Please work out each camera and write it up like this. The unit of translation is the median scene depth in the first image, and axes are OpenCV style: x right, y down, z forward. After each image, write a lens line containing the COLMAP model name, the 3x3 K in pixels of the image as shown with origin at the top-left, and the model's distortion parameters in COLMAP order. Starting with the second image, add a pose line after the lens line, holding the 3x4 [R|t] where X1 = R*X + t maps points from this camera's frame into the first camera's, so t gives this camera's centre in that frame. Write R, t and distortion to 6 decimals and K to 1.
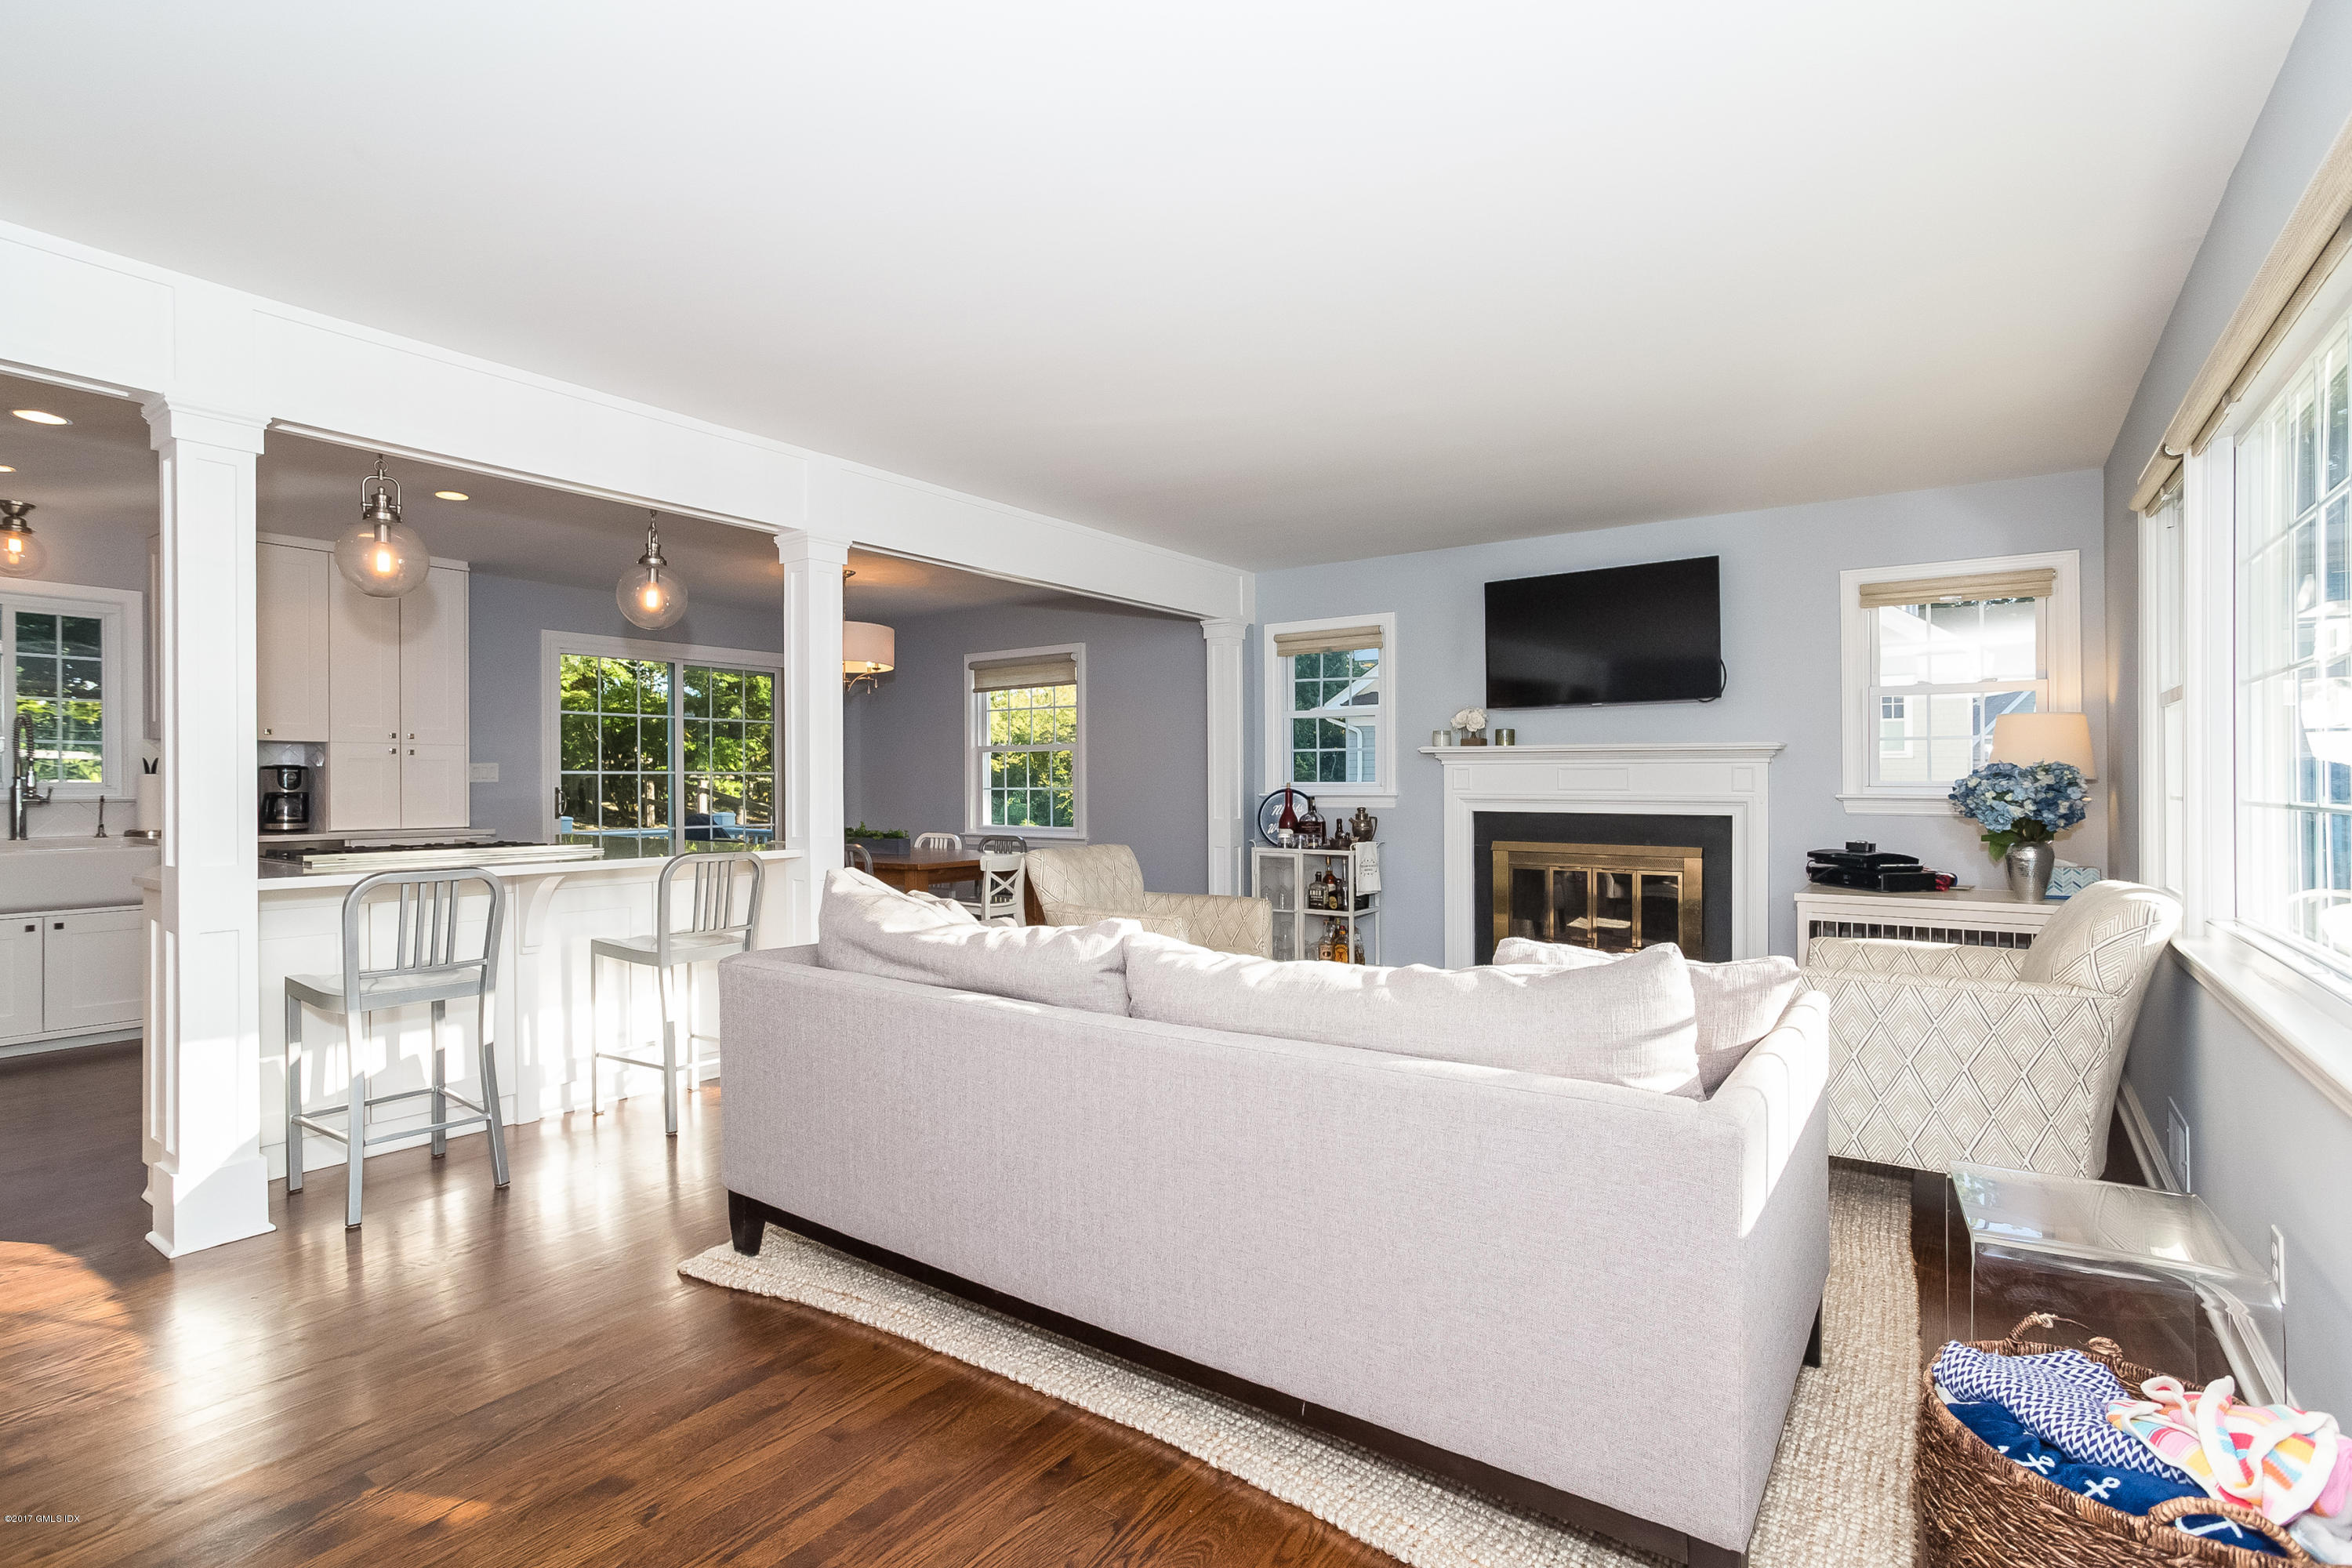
lens RADIAL K [[1129.6, 0, 1168.9], [0, 1129.6, 775.8], [0, 0, 1]] dist [-0.058887, 0.026583]
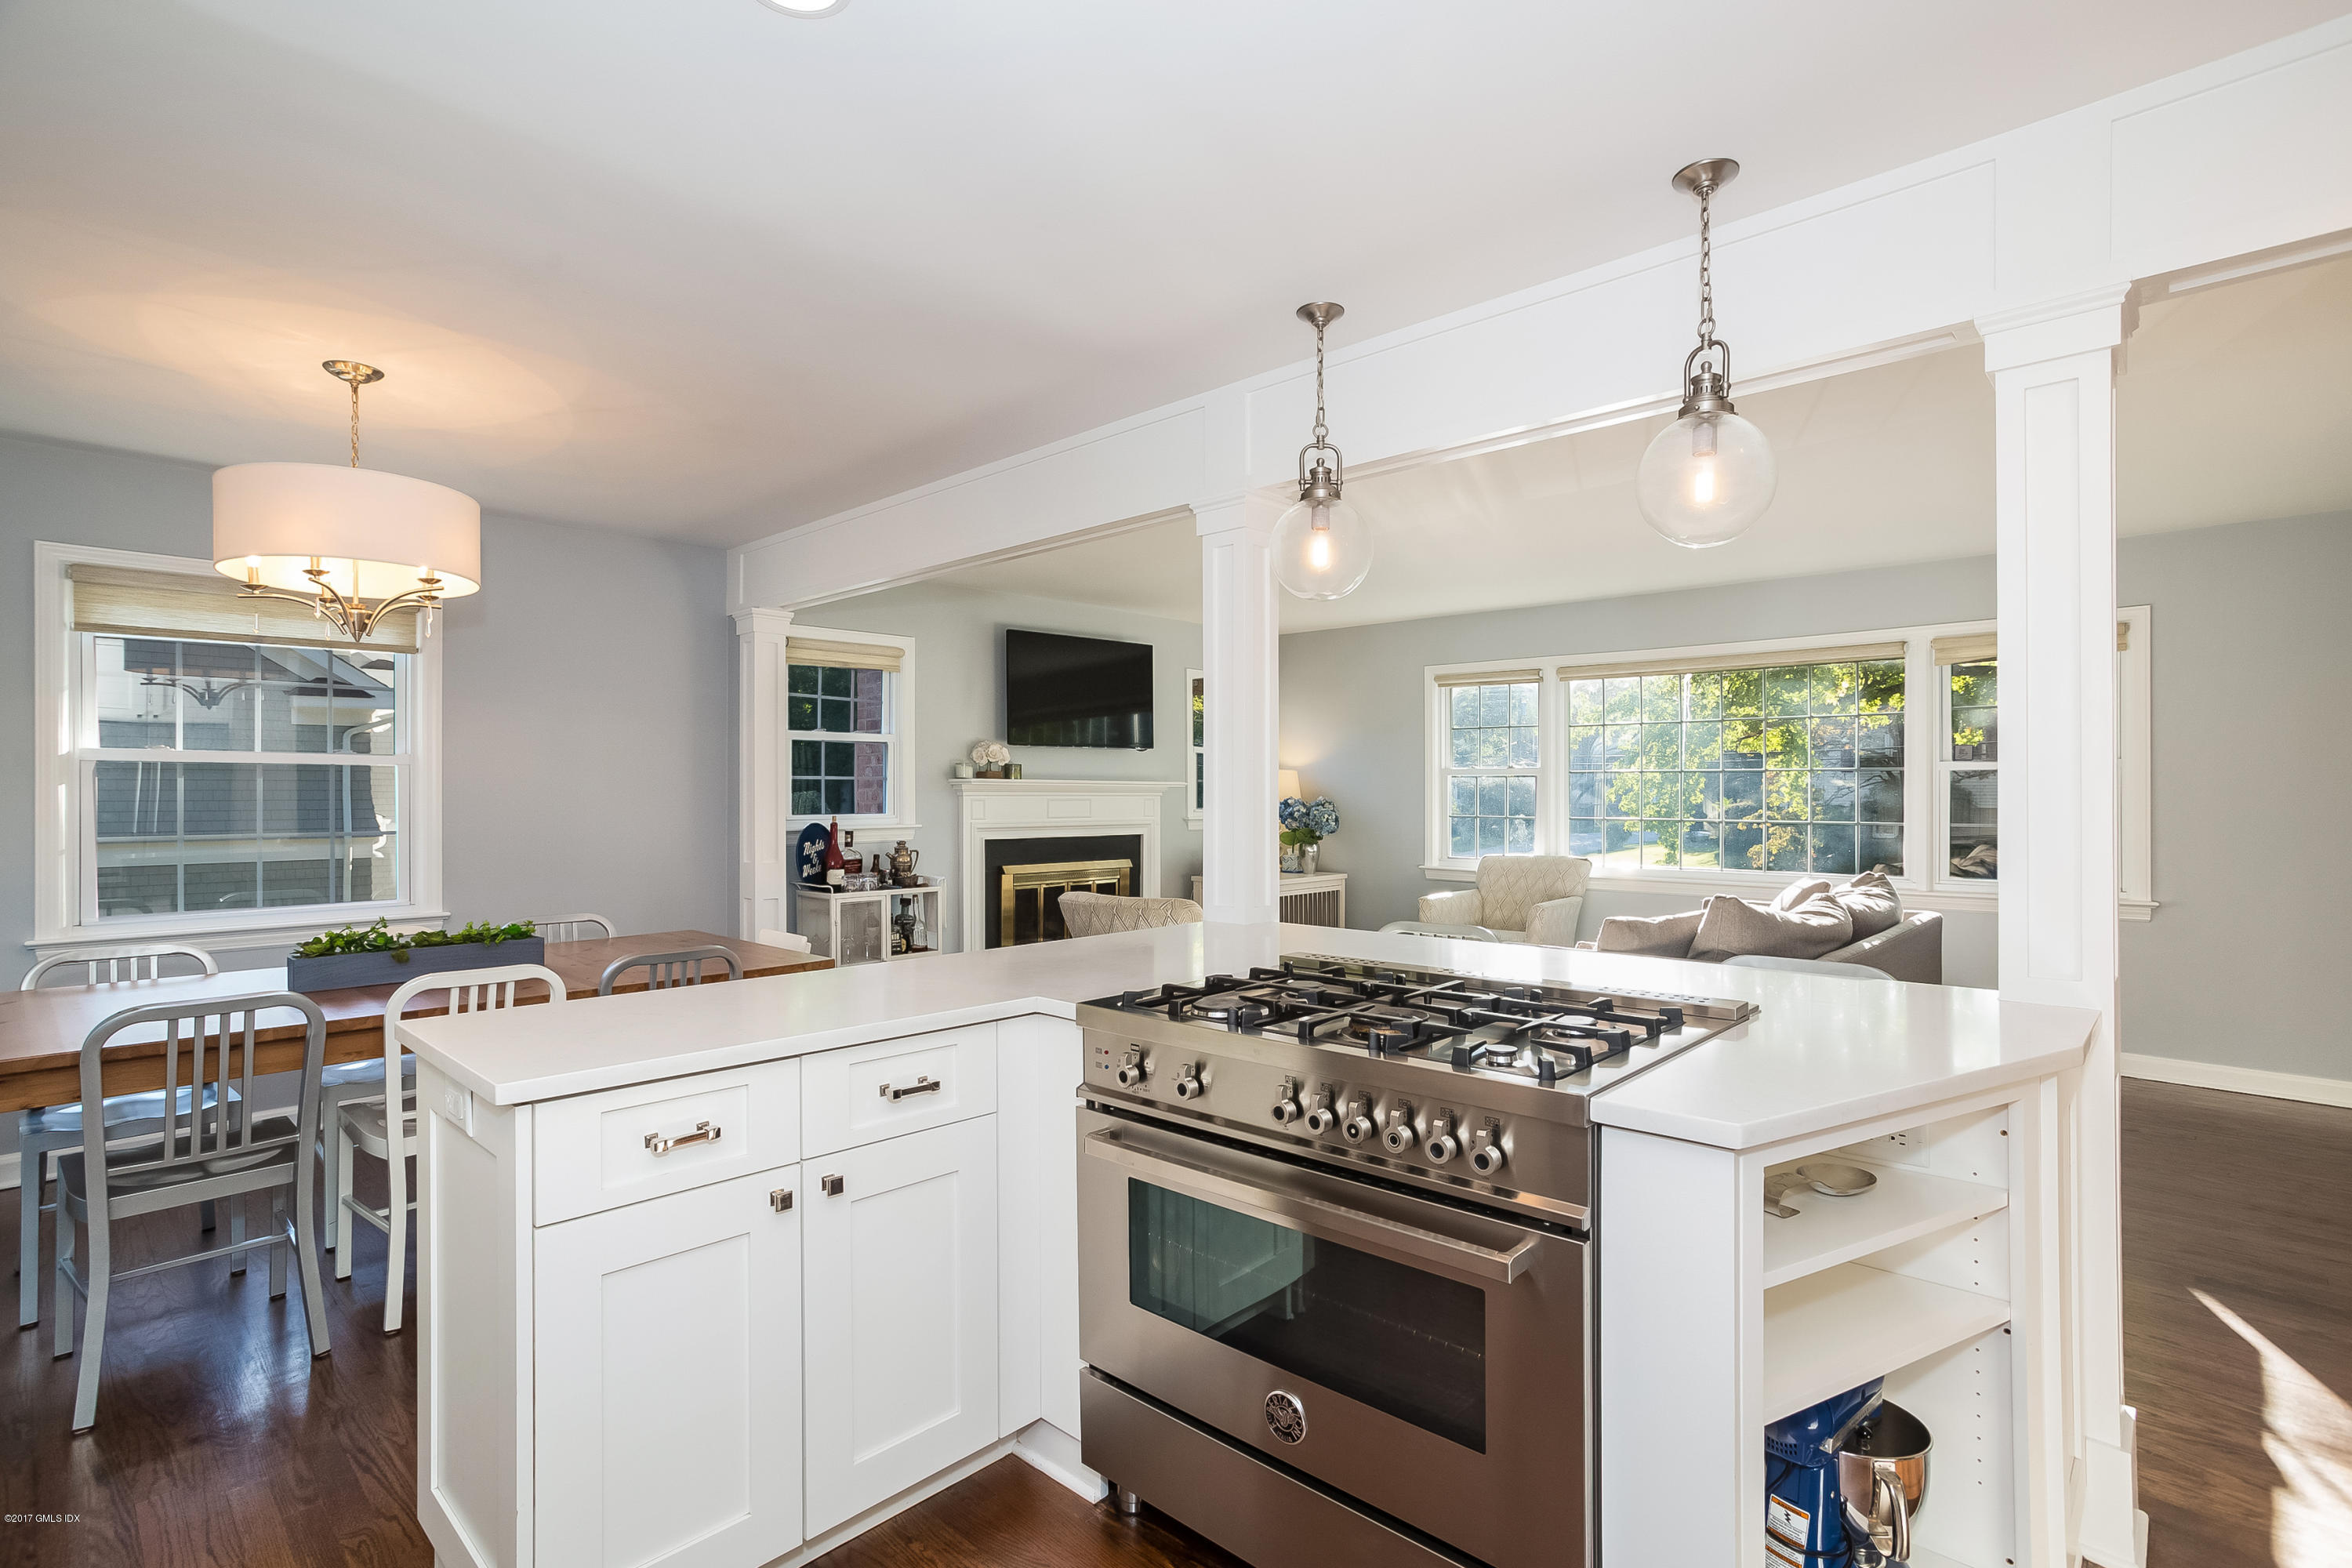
lens RADIAL K [[1129.6, 0, 1168.9], [0, 1129.6, 775.8], [0, 0, 1]] dist [-0.058887, 0.026583]
pose [[0.135556, 0.033225, 0.990212, -0.749157], [0.015905, 0.999236, -0.035705, 0.012023], [-0.990642, 0.020590, 0.134924, 0.674363]]
